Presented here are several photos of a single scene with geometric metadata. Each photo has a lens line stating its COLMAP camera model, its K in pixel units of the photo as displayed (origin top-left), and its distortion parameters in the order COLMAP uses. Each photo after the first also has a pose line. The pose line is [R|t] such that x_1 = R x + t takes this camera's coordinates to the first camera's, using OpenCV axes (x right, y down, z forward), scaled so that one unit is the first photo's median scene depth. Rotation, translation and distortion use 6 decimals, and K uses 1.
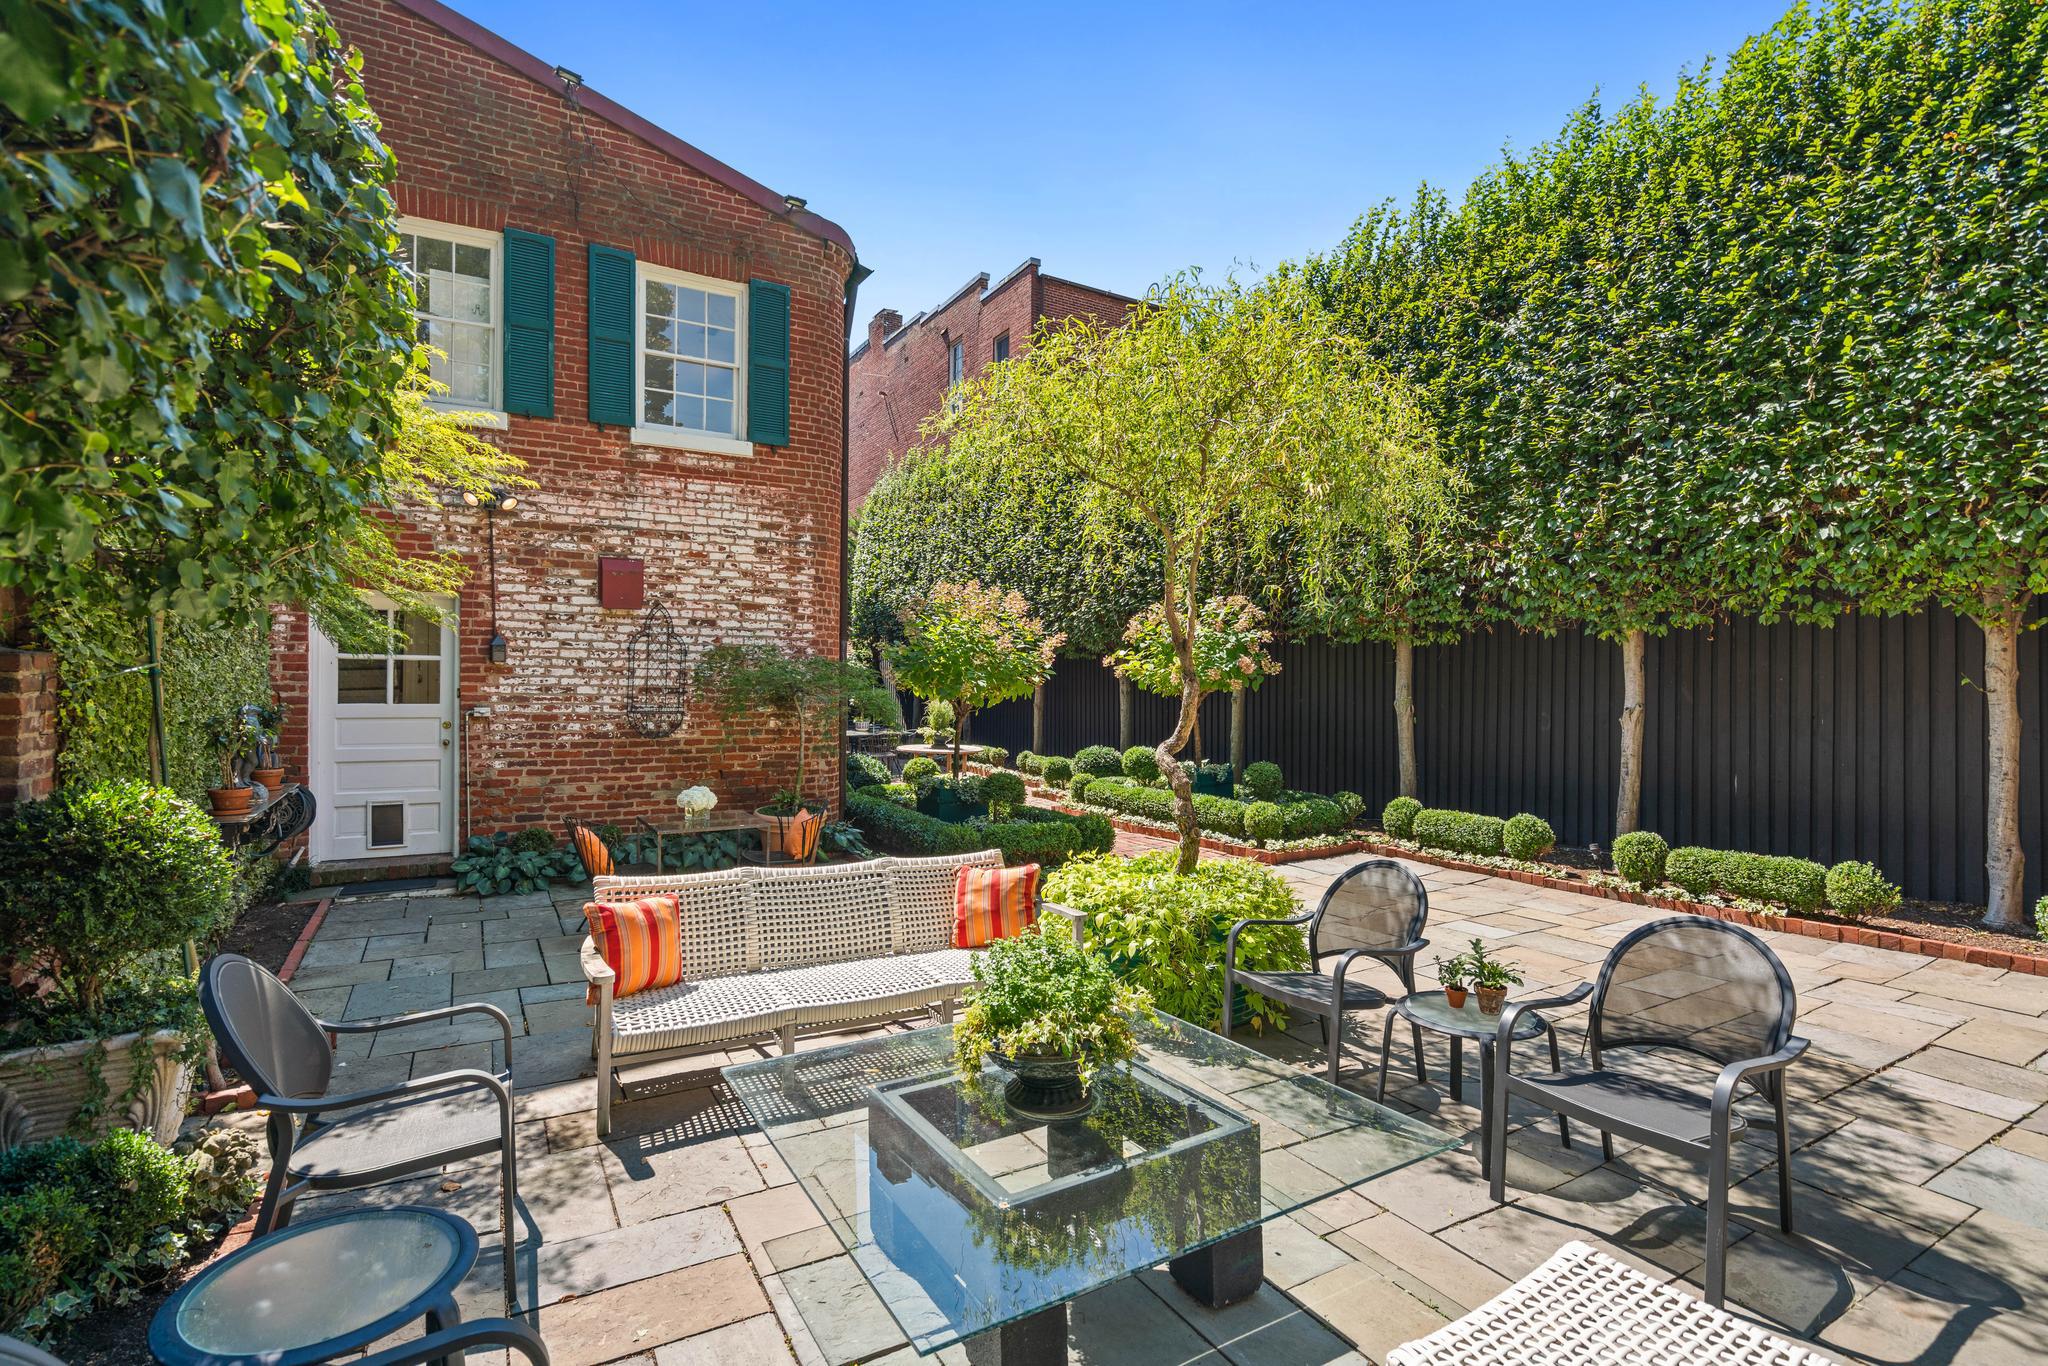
lens RADIAL K [[923.1, 0, 969.5], [0, 923.1, 697.4], [0, 0, 1]] dist [-0.015919, 0.006155]
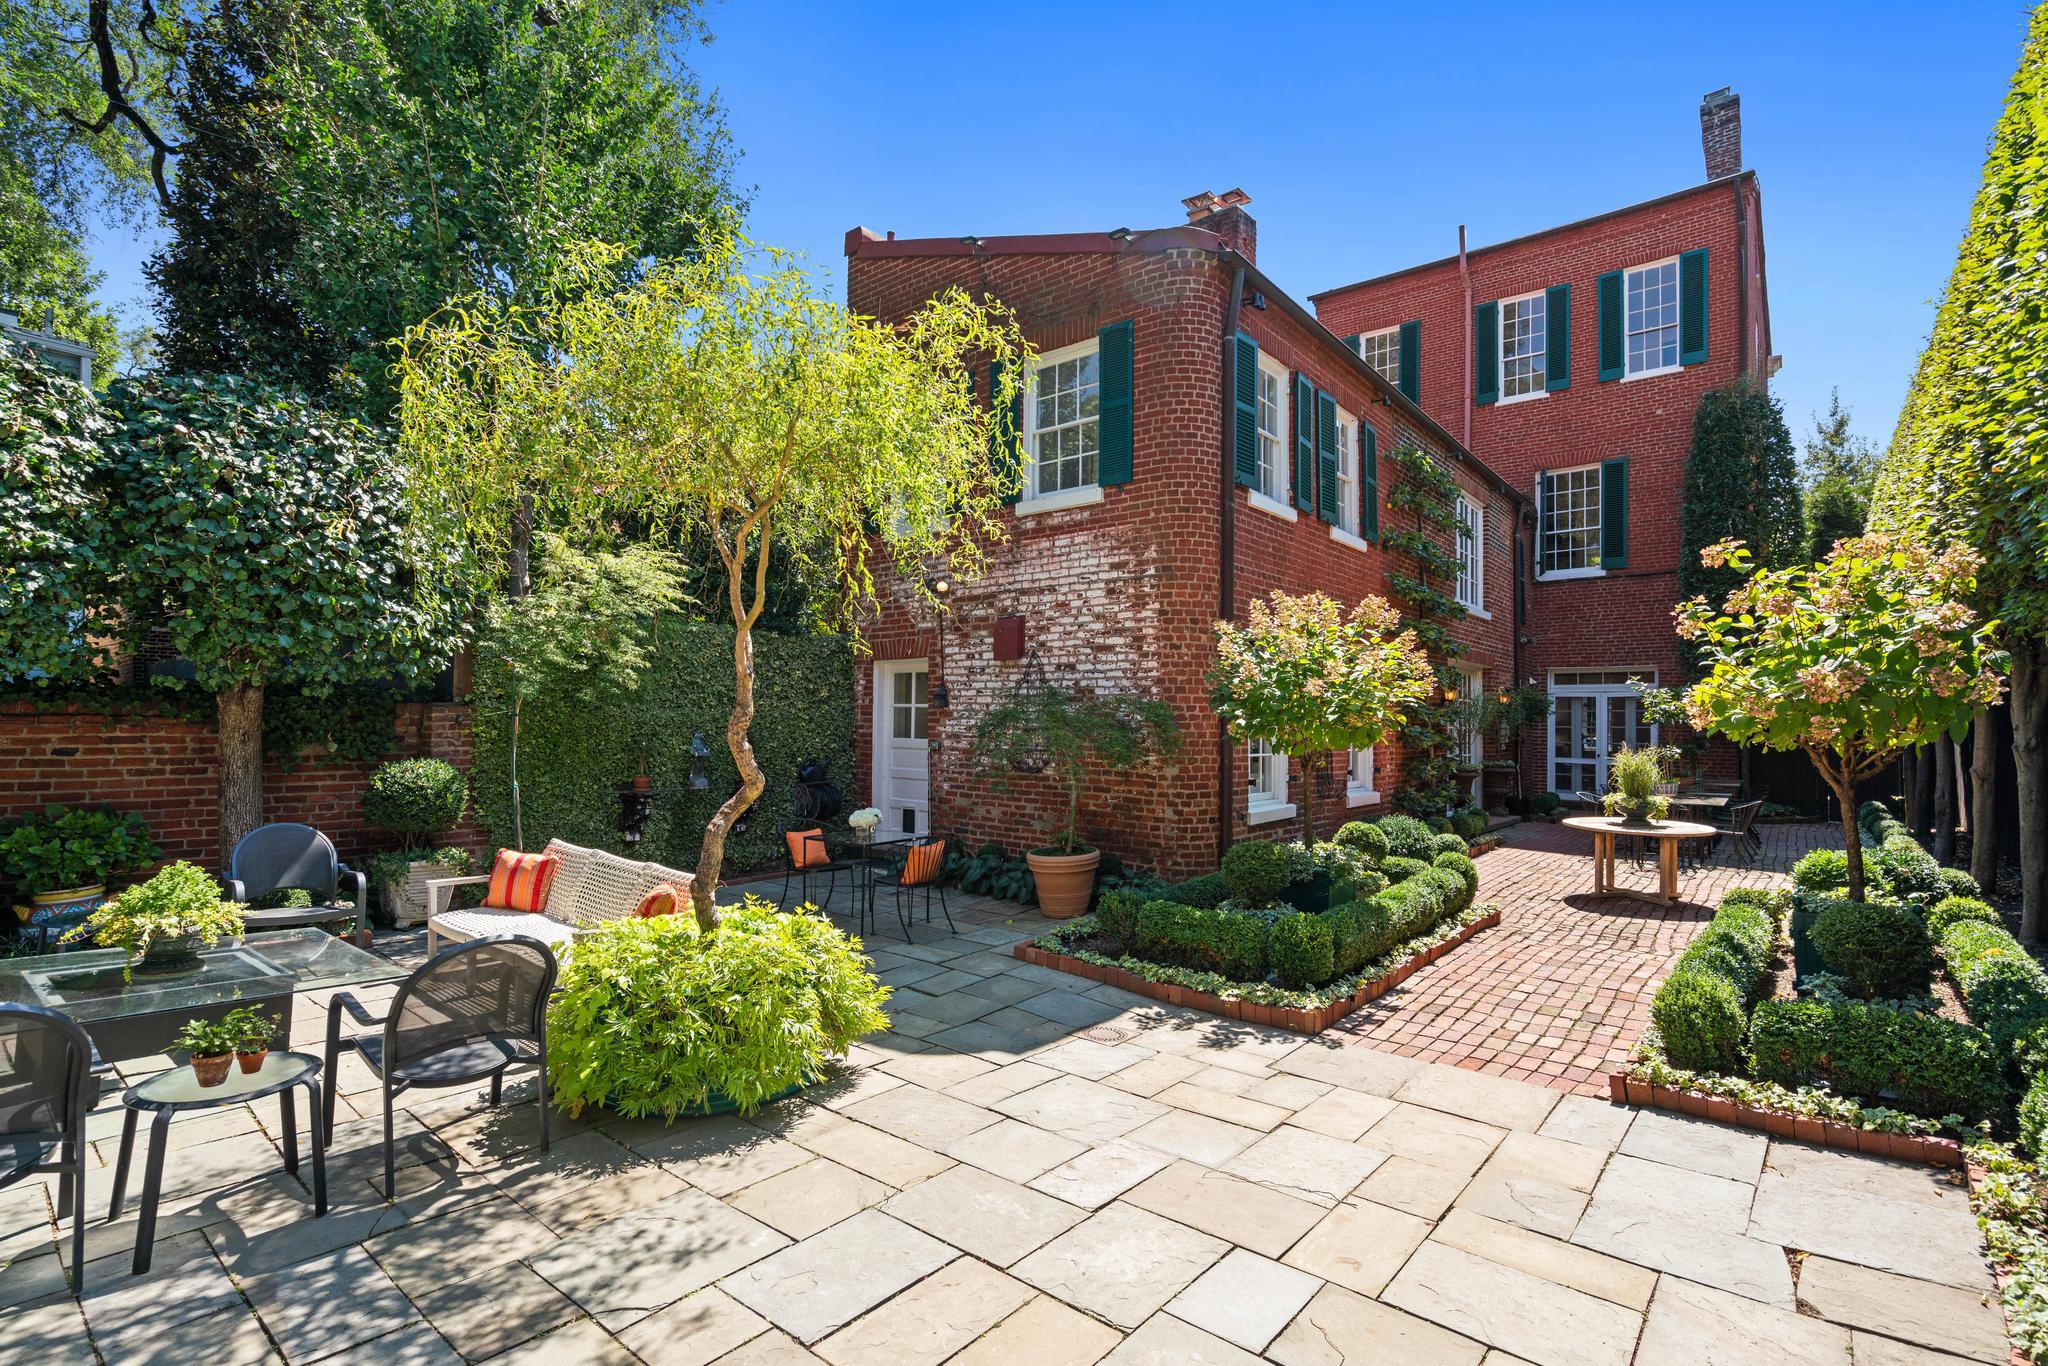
lens RADIAL K [[923.1, 0, 1026.3], [0, 923.1, 709.4], [0, 0, 1]] dist [-0.015919, 0.006155]
pose [[0.371916, -0.015547, -0.928136, 0.702925], [-0.021252, 0.999455, -0.025258, -0.004578], [0.928023, 0.029119, 0.371383, 0.577149]]
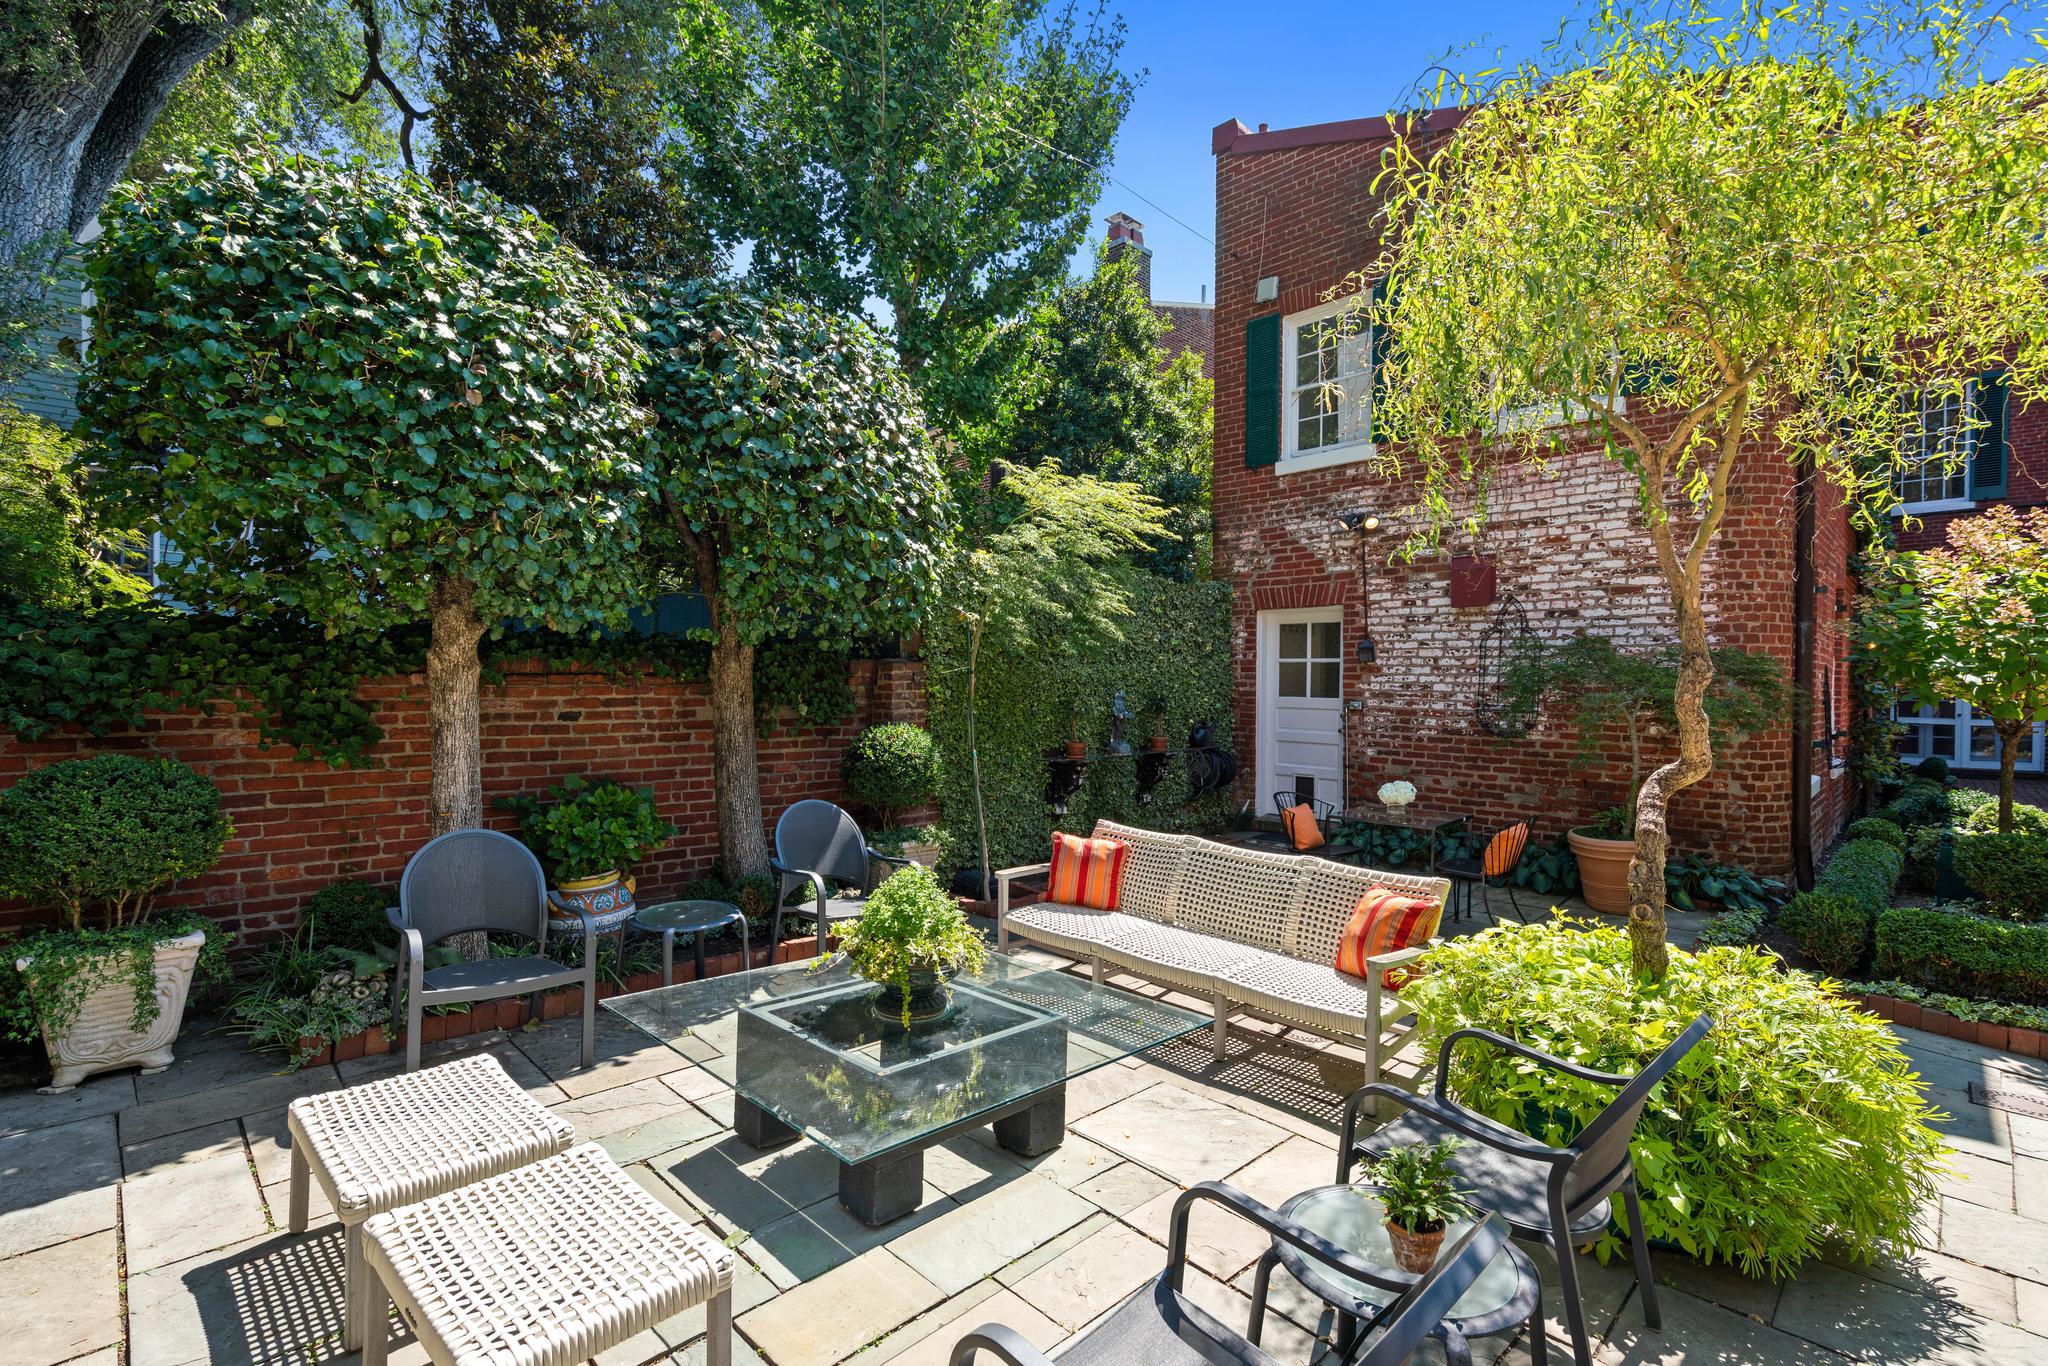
lens RADIAL K [[923.1, 0, 1039.5], [0, 923.1, 683.3], [0, 0, 1]] dist [-0.015919, 0.006155]
pose [[0.277773, -0.000006, -0.960647, 0.442290], [-0.019193, 0.999800, -0.005556, 0.001715], [0.960455, 0.019981, 0.277717, 0.268937]]
